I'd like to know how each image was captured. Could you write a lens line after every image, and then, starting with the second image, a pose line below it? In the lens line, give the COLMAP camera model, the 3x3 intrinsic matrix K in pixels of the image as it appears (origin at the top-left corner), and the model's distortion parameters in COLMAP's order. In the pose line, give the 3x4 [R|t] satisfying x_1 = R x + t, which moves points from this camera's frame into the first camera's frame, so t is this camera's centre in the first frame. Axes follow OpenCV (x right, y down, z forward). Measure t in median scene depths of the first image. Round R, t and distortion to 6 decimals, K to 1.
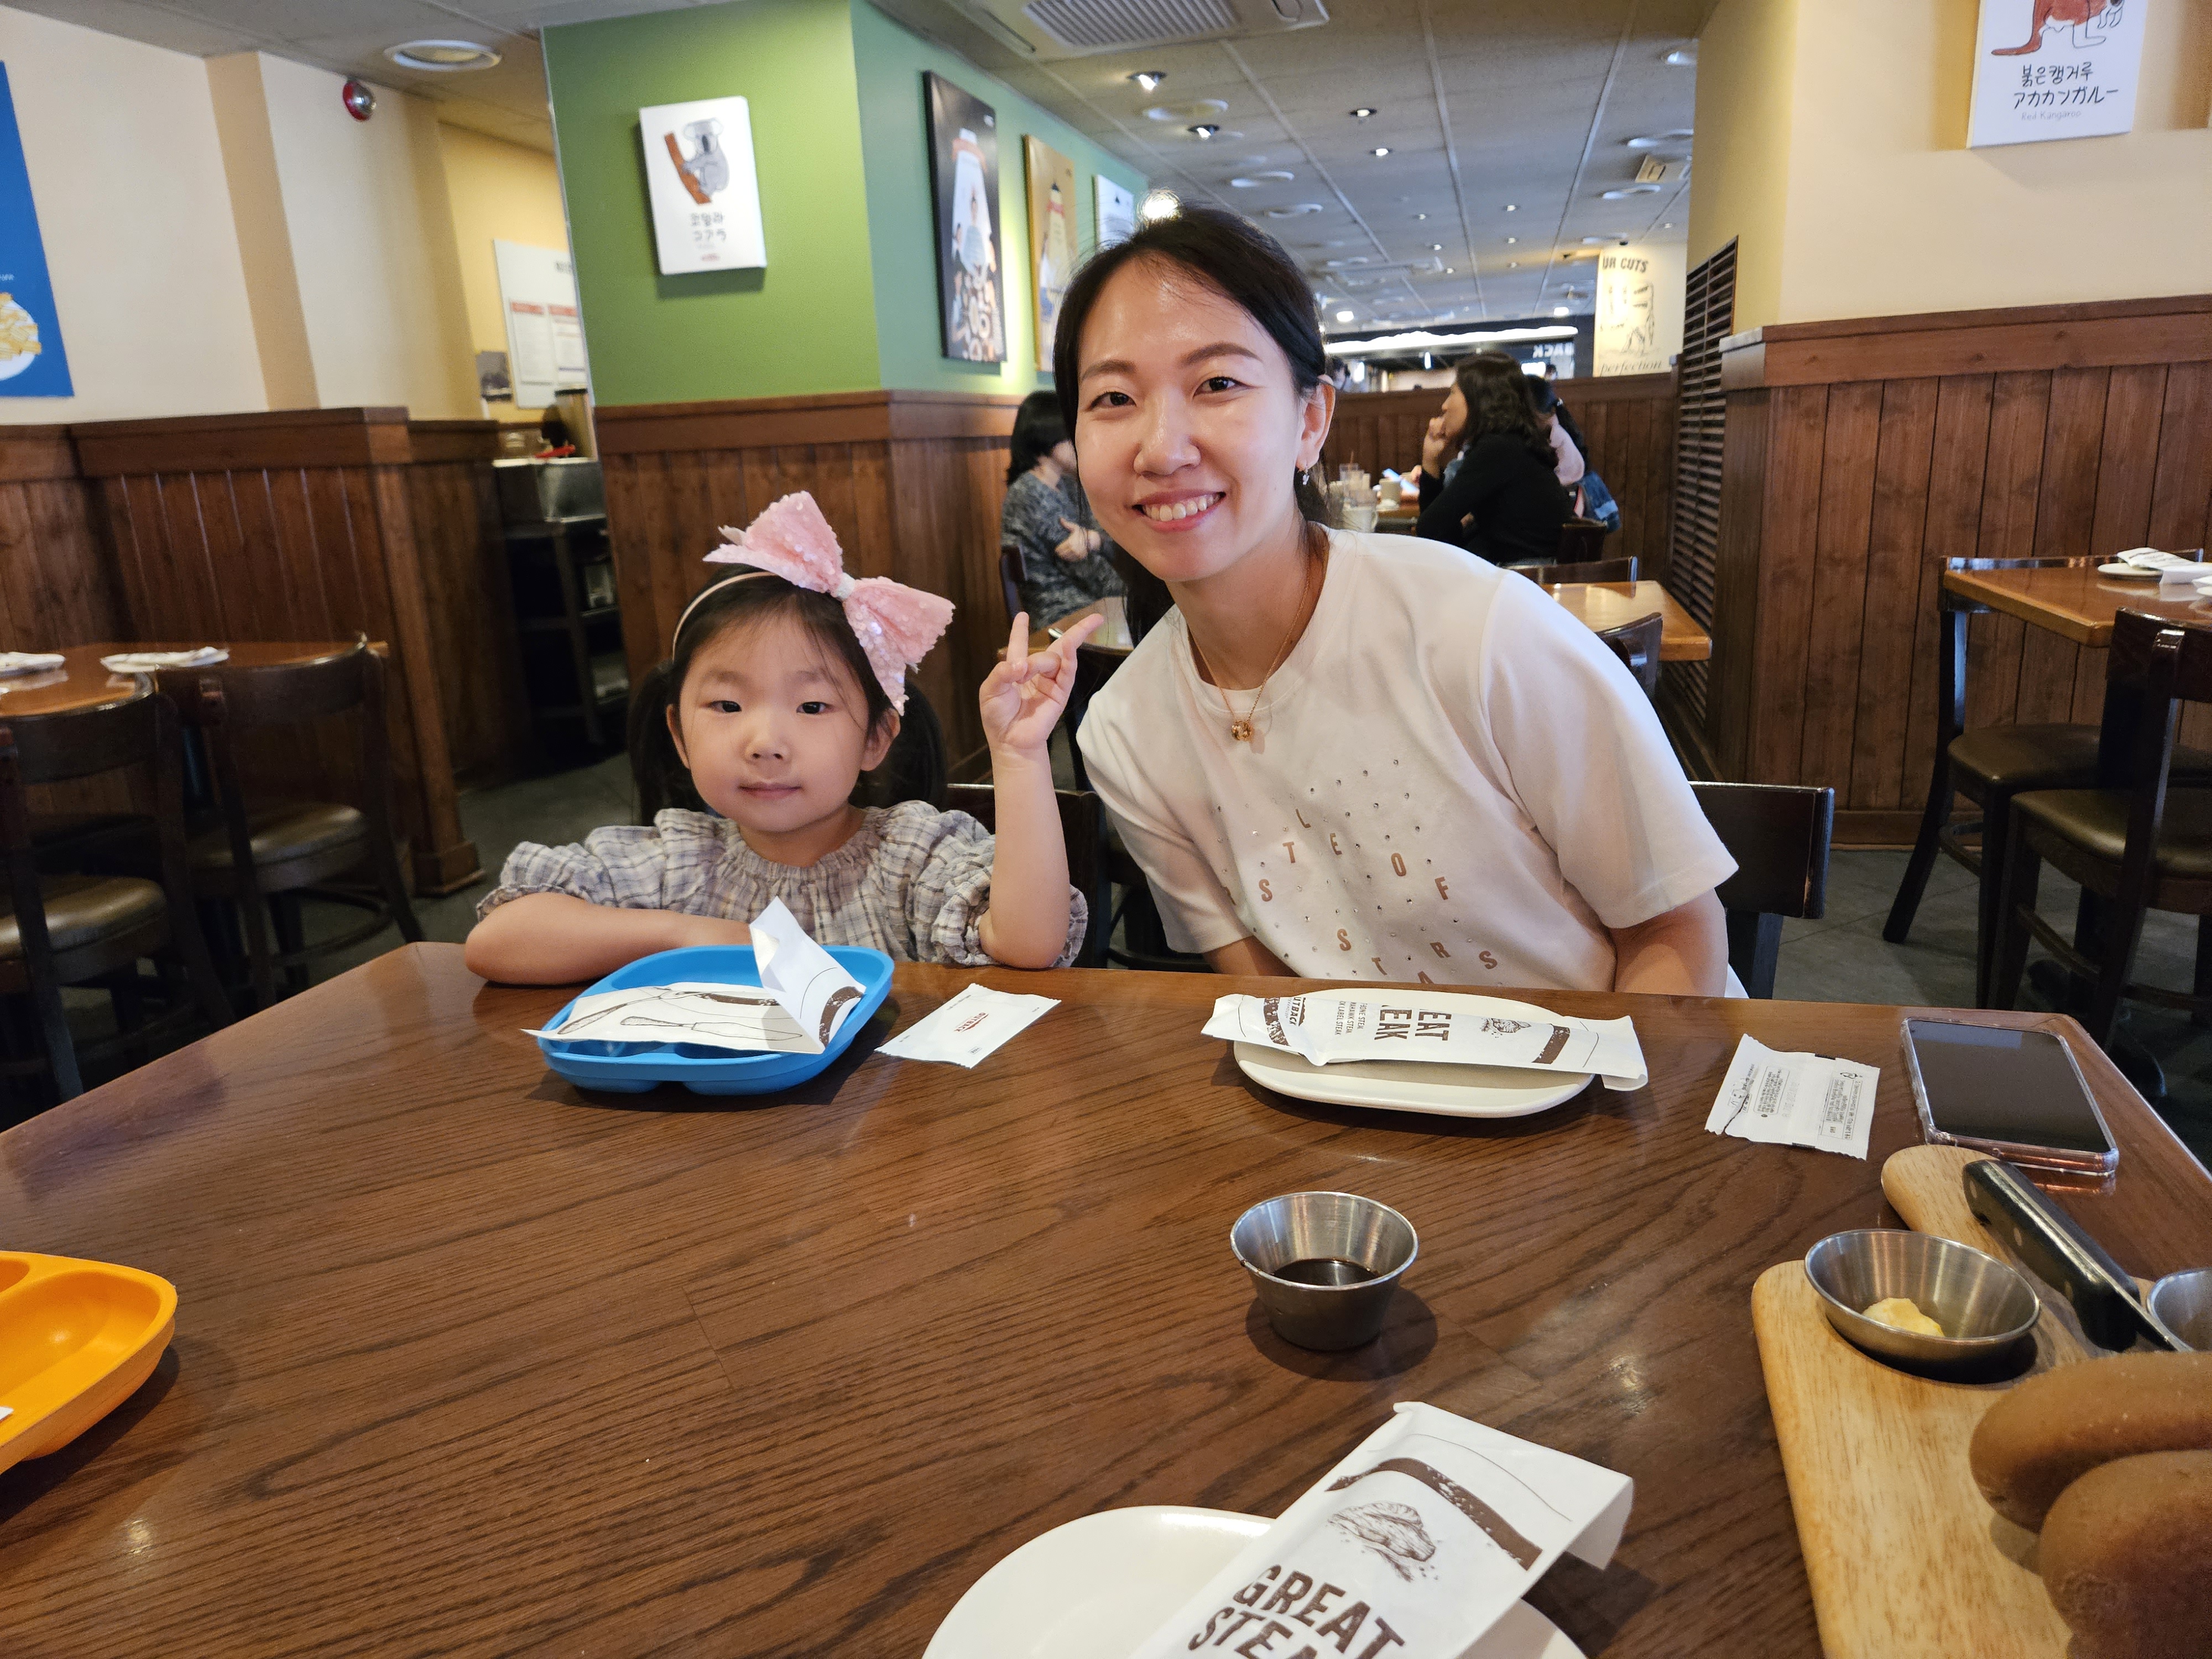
lens RADIAL K [[1424.5, 0, 1106.0], [0, 1424.5, 829.5], [0, 0, 1]] dist [0.004469, -0.002934]
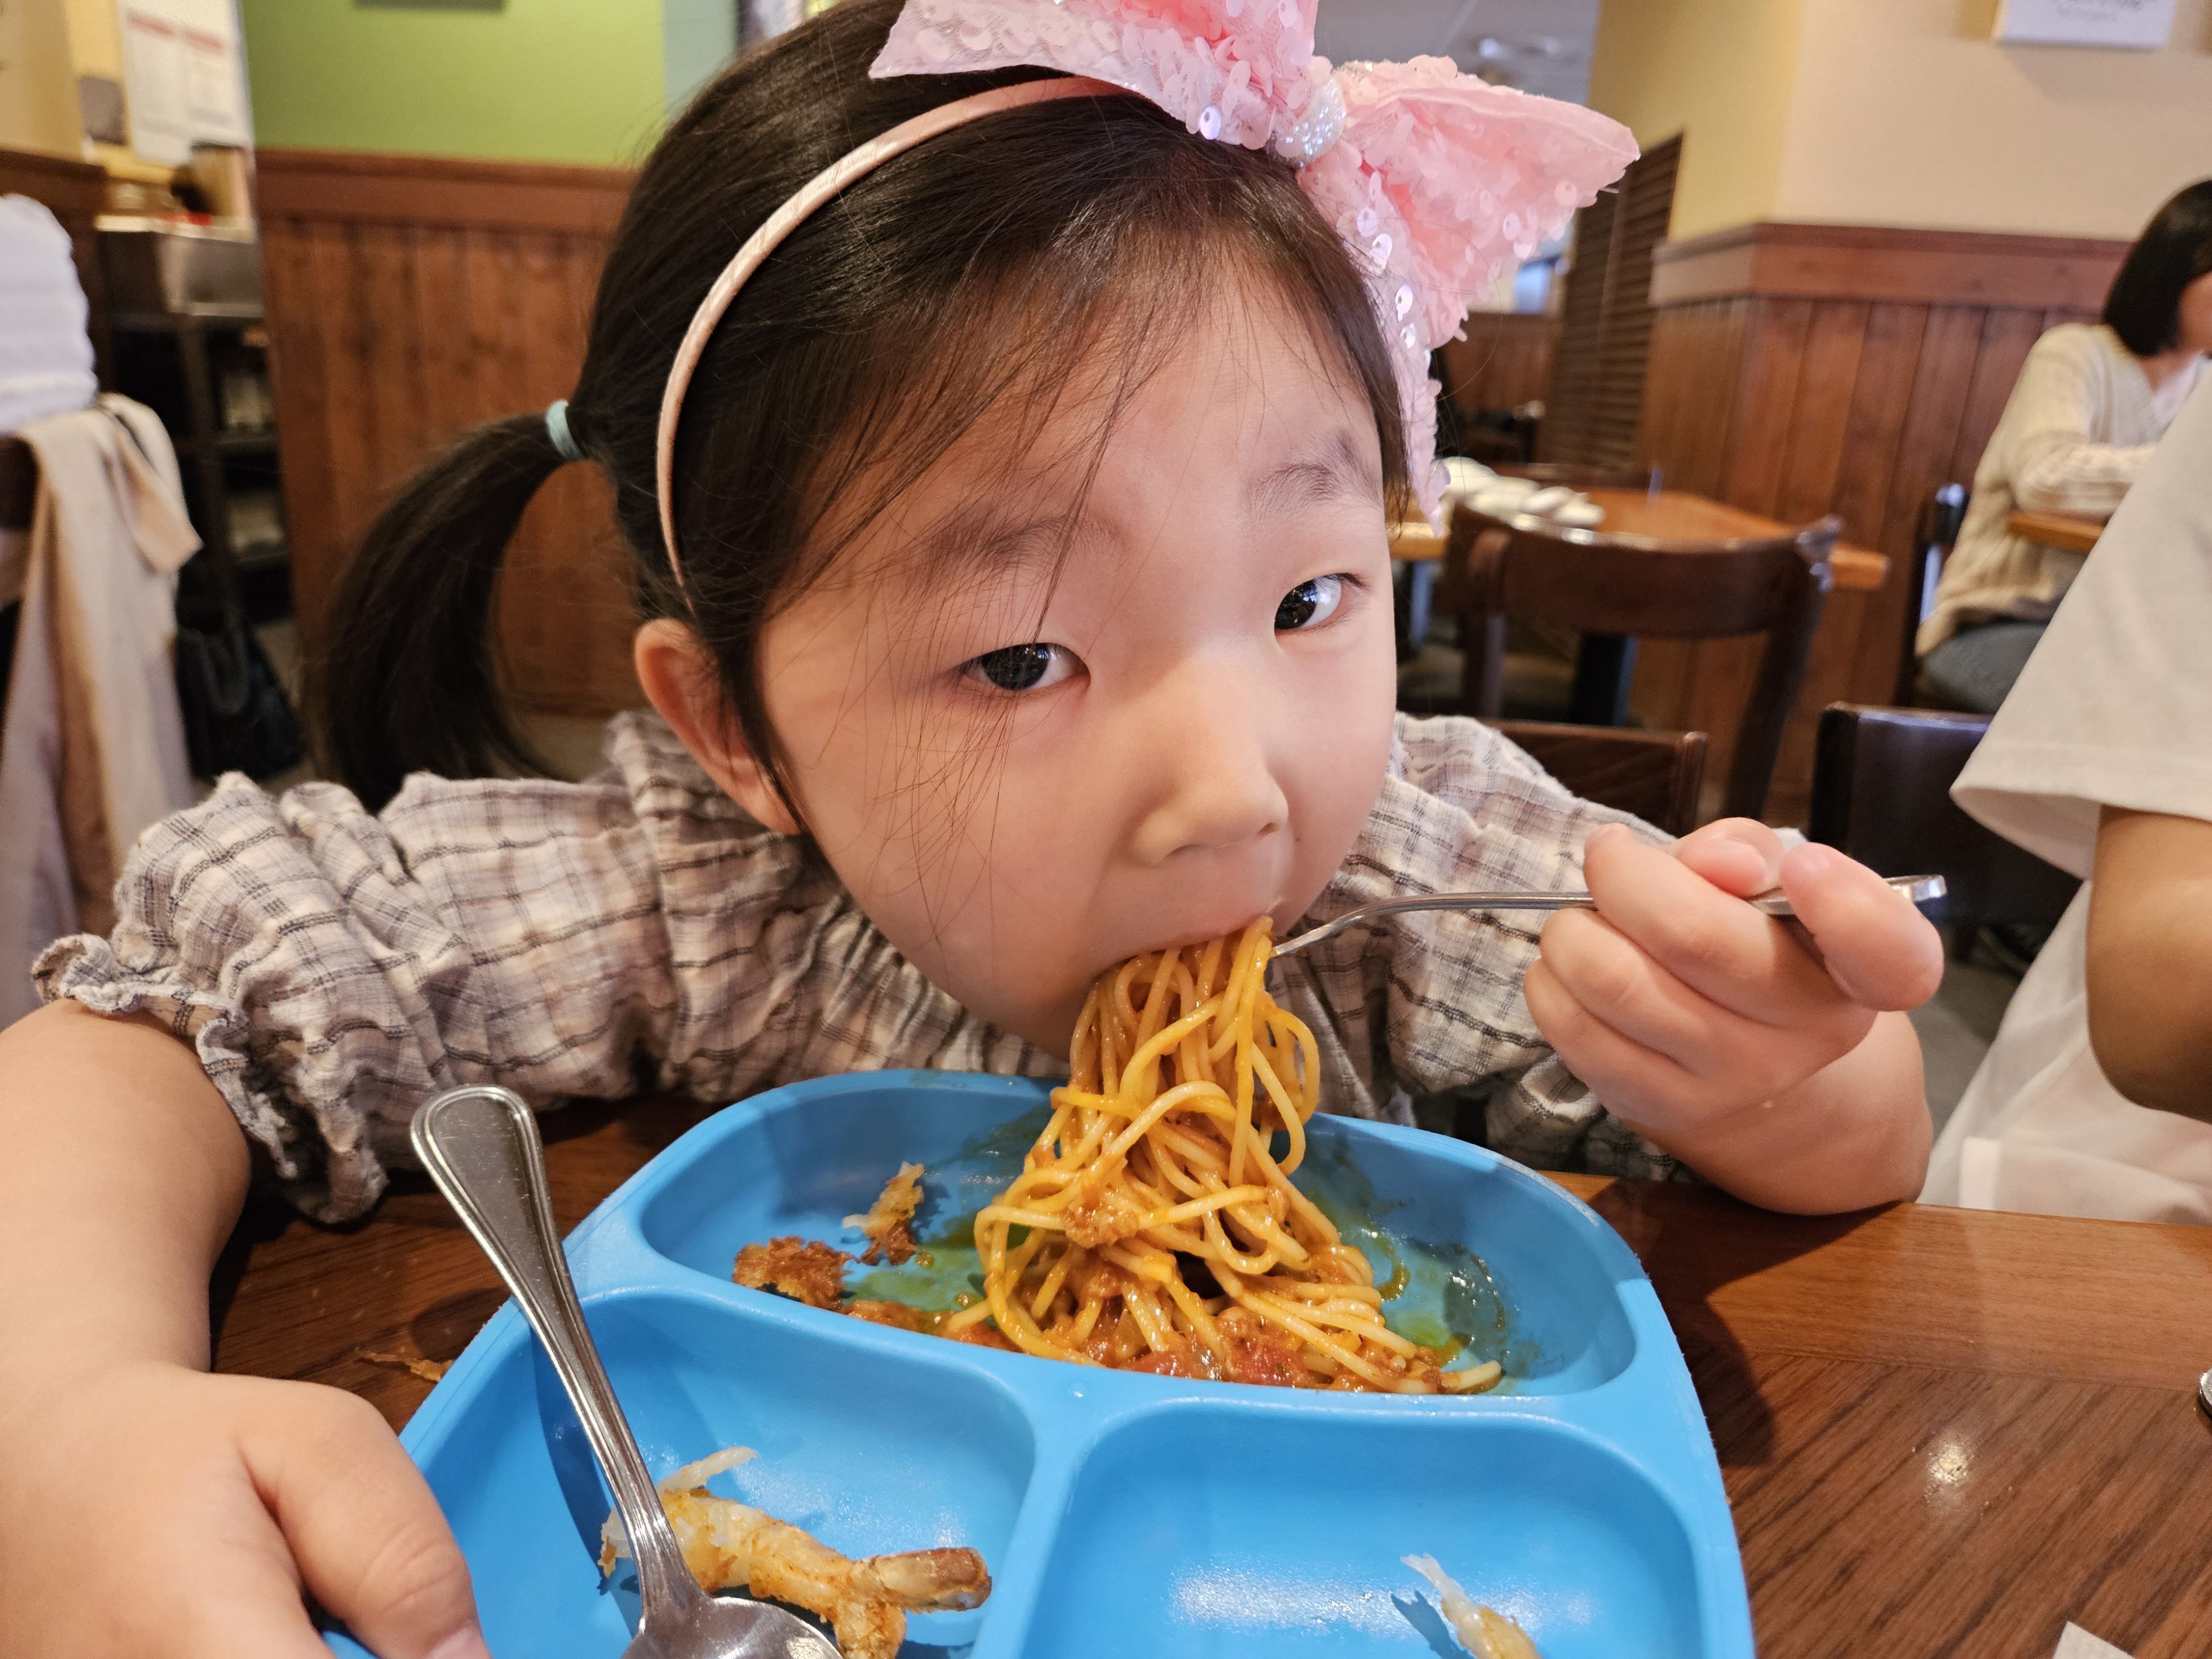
lens RADIAL K [[1424.5, 0, 1106.0], [0, 1424.5, 829.5], [0, 0, 1]] dist [0.004469, -0.002934]
pose [[0.975872, 0.046009, 0.213439, -0.069528], [-0.058466, 0.996912, 0.052418, -0.004903], [-0.210368, -0.063632, 0.975549, 0.164490]]
